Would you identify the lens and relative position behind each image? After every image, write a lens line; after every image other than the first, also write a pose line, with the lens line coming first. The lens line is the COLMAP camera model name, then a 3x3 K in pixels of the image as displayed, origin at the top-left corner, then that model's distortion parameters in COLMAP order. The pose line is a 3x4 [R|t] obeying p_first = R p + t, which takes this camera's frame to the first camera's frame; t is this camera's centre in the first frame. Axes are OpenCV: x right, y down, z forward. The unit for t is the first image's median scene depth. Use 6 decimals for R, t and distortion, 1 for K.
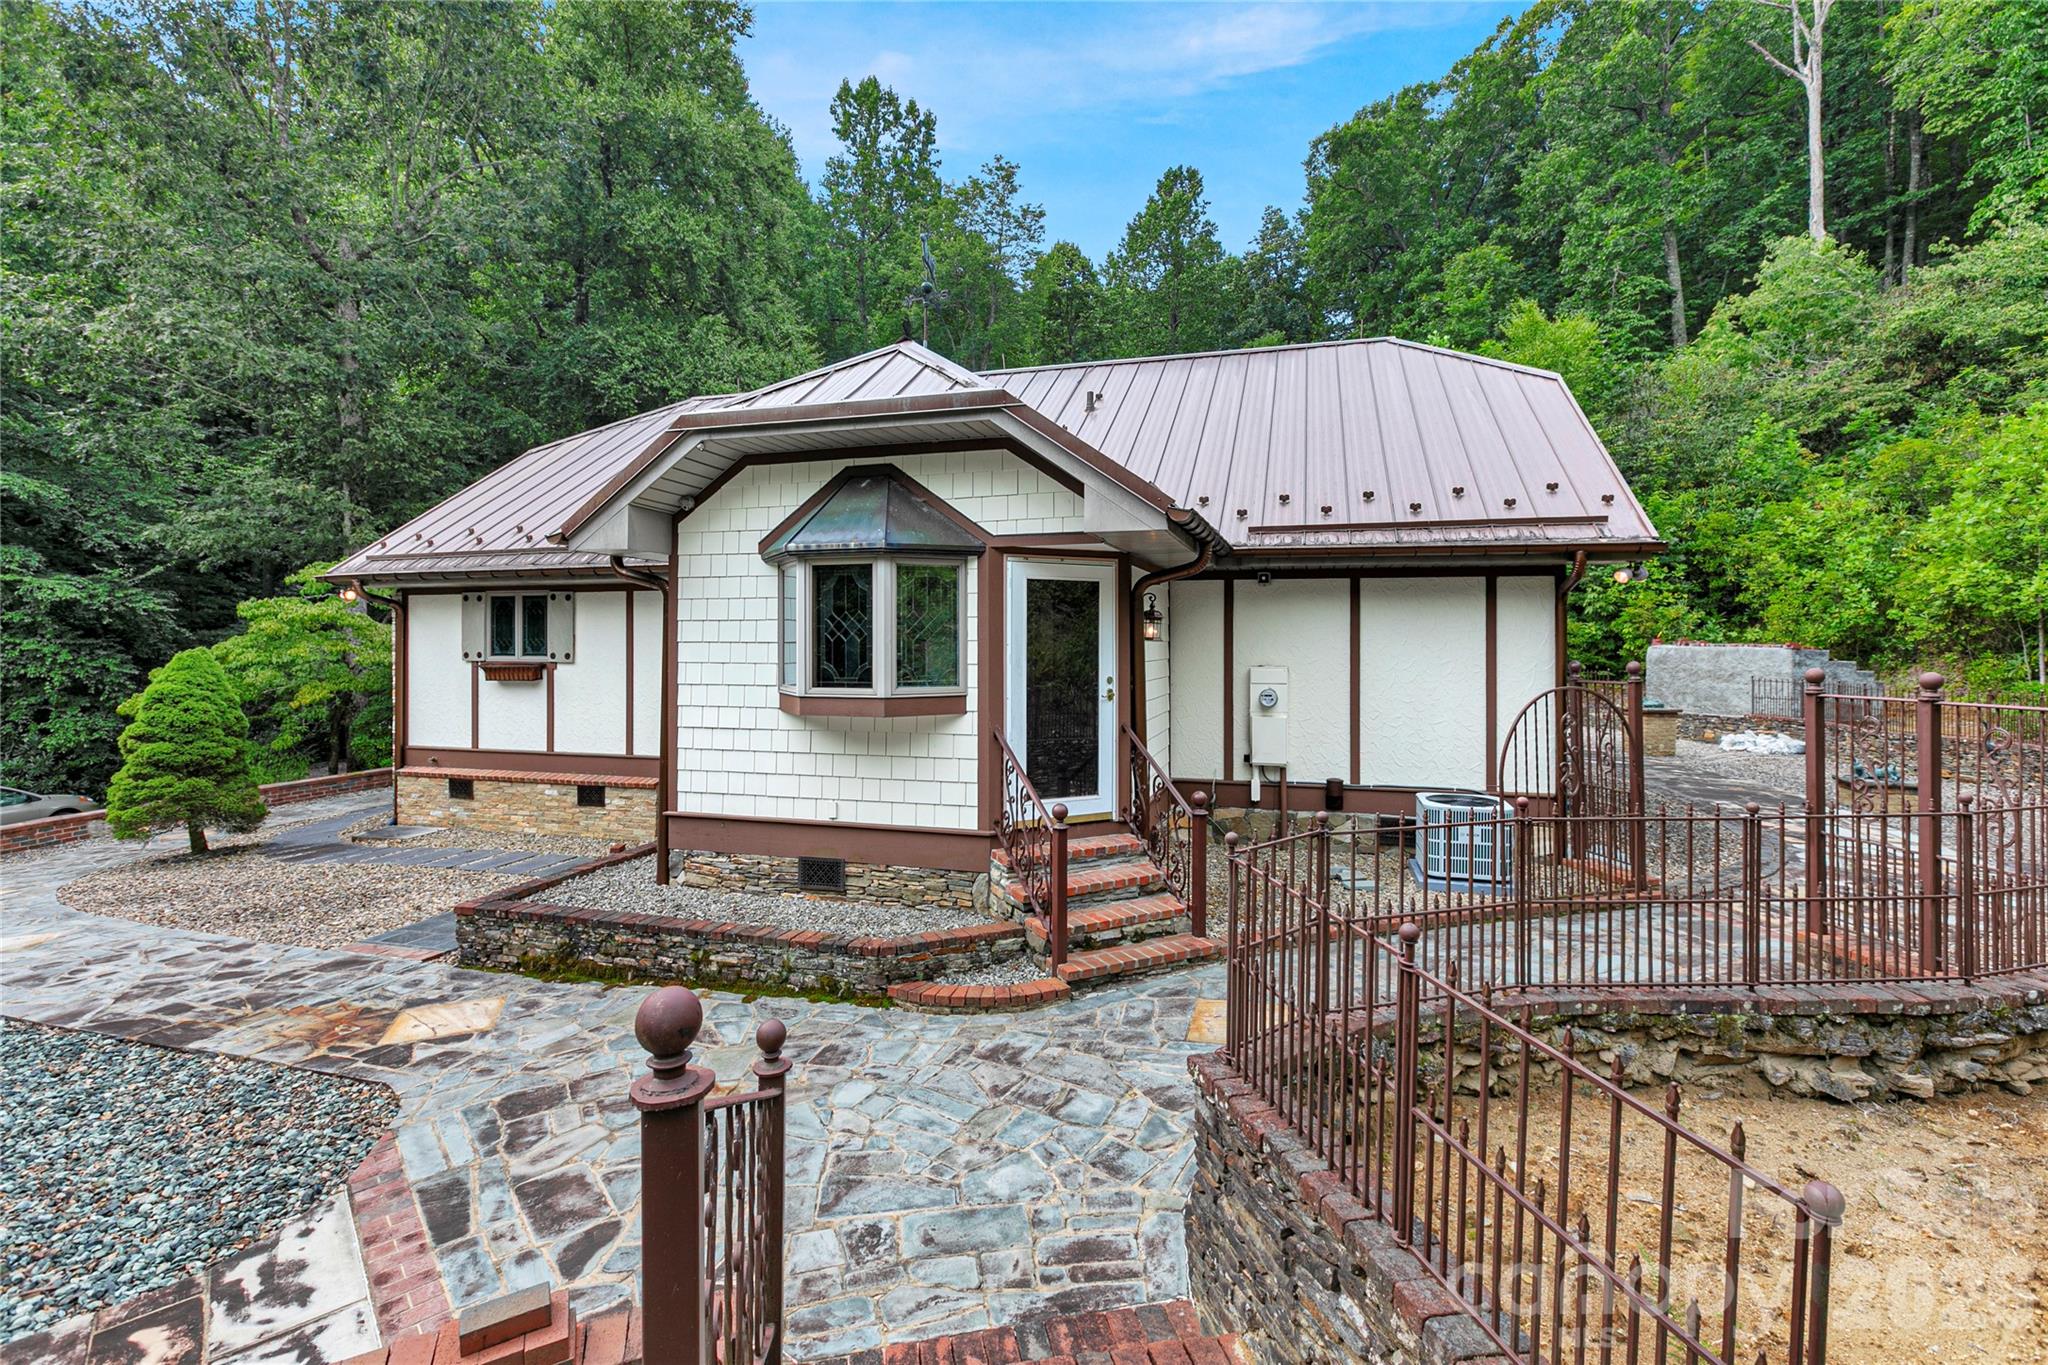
lens RADIAL K [[918.6, 0, 1054.9], [0, 918.6, 641.5], [0, 0, 1]] dist [0.002015, 0.000327]
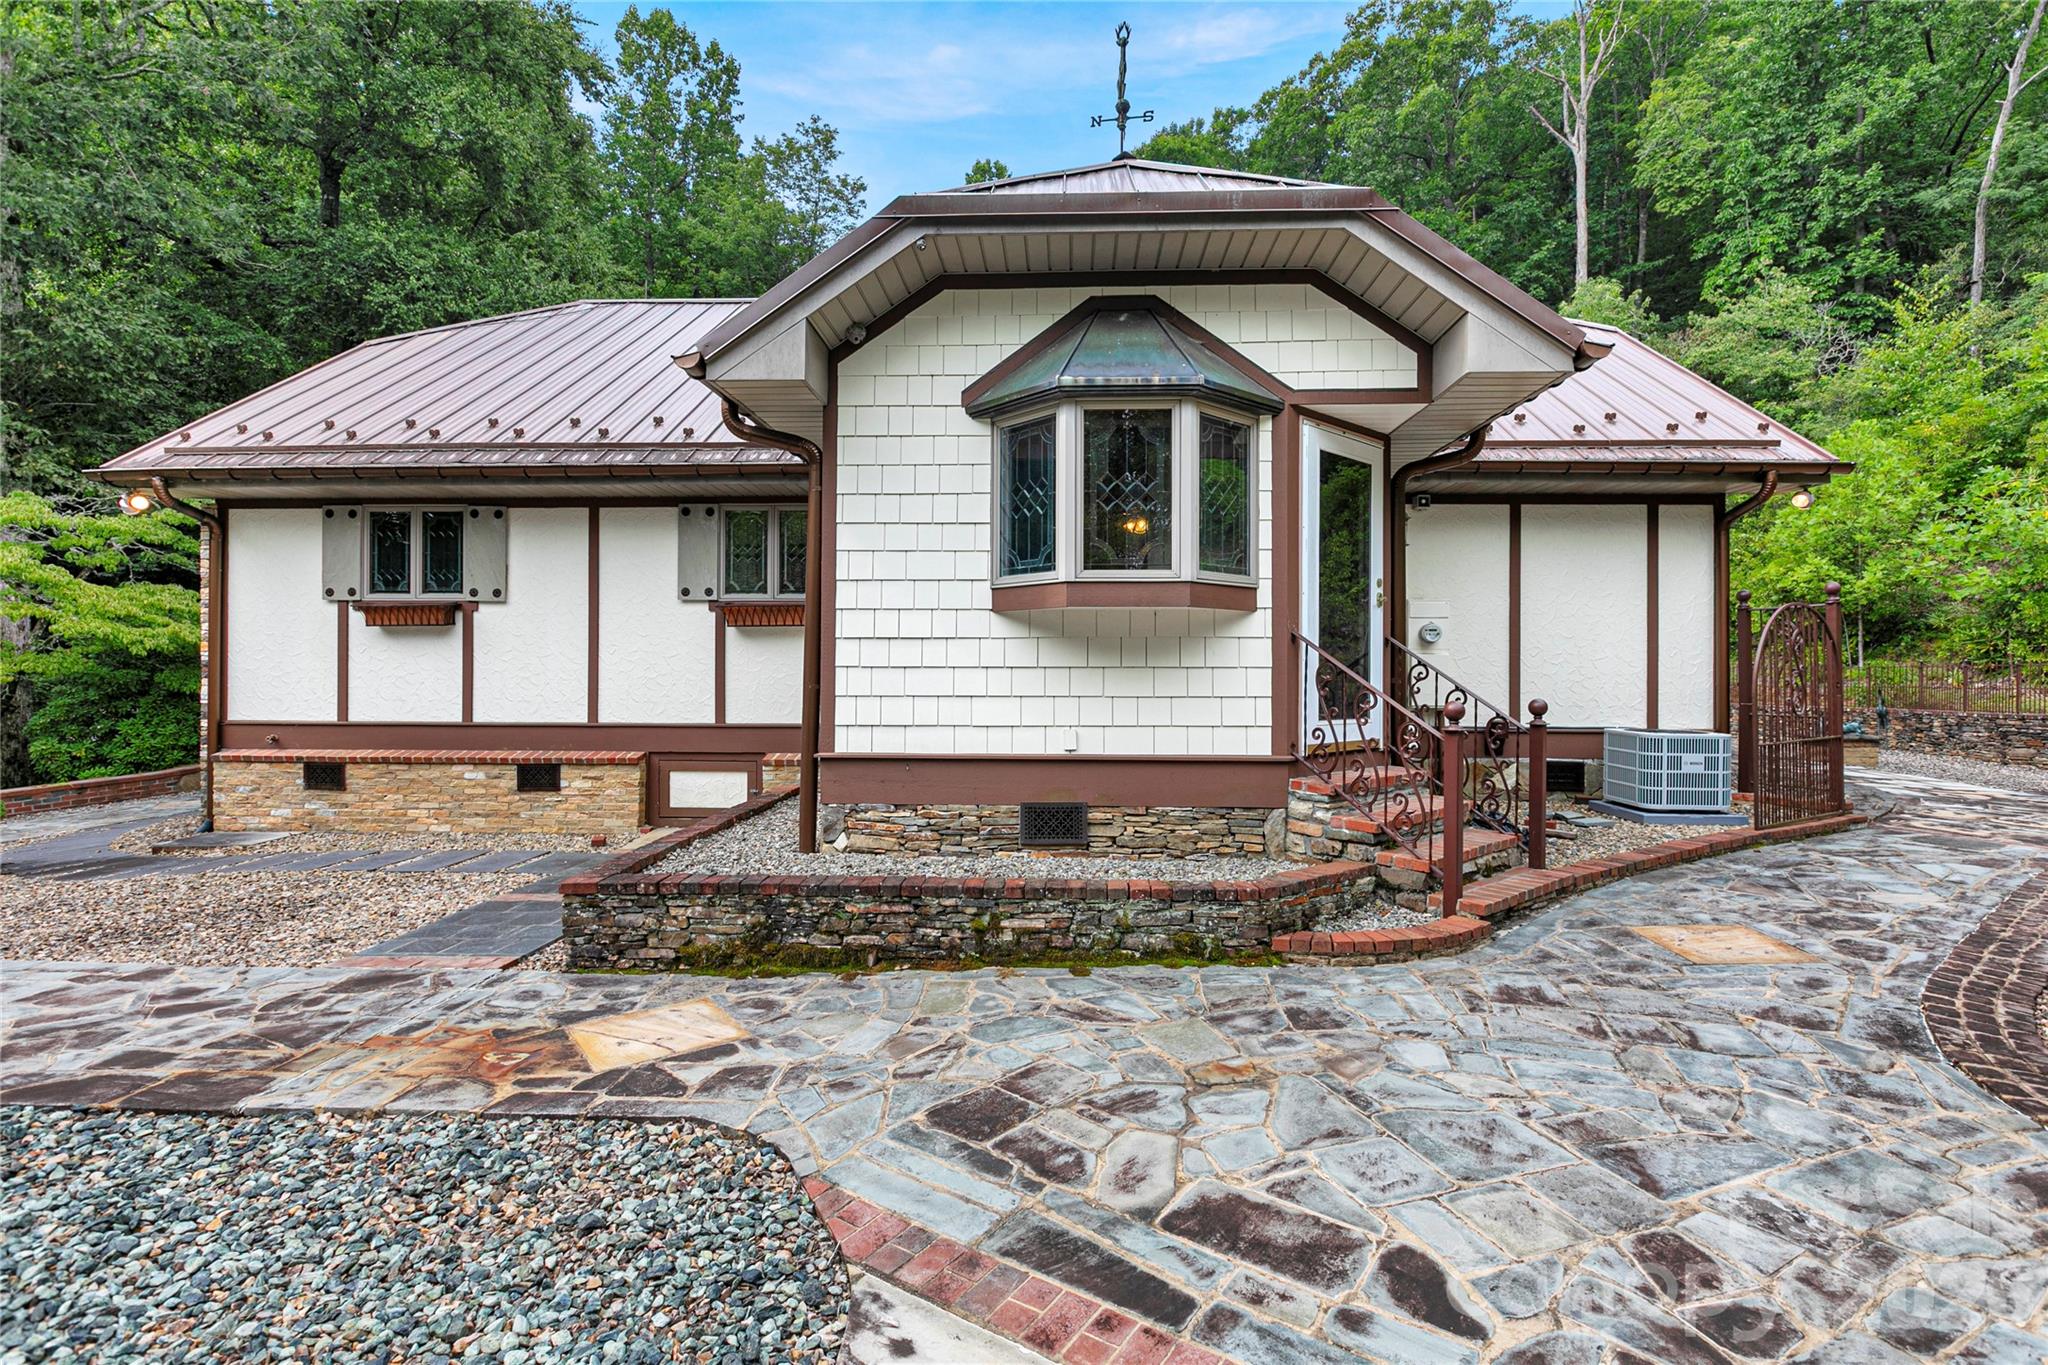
lens RADIAL K [[954.5, 0, 1030.5], [0, 954.5, 670.9], [0, 0, 1]] dist [-0.001110, 0.000177]
pose [[0.970845, 0.003393, 0.239684, -0.475892], [-0.002304, 0.999986, -0.004822, 0.132060], [-0.239697, 0.004129, 0.970839, 0.233862]]
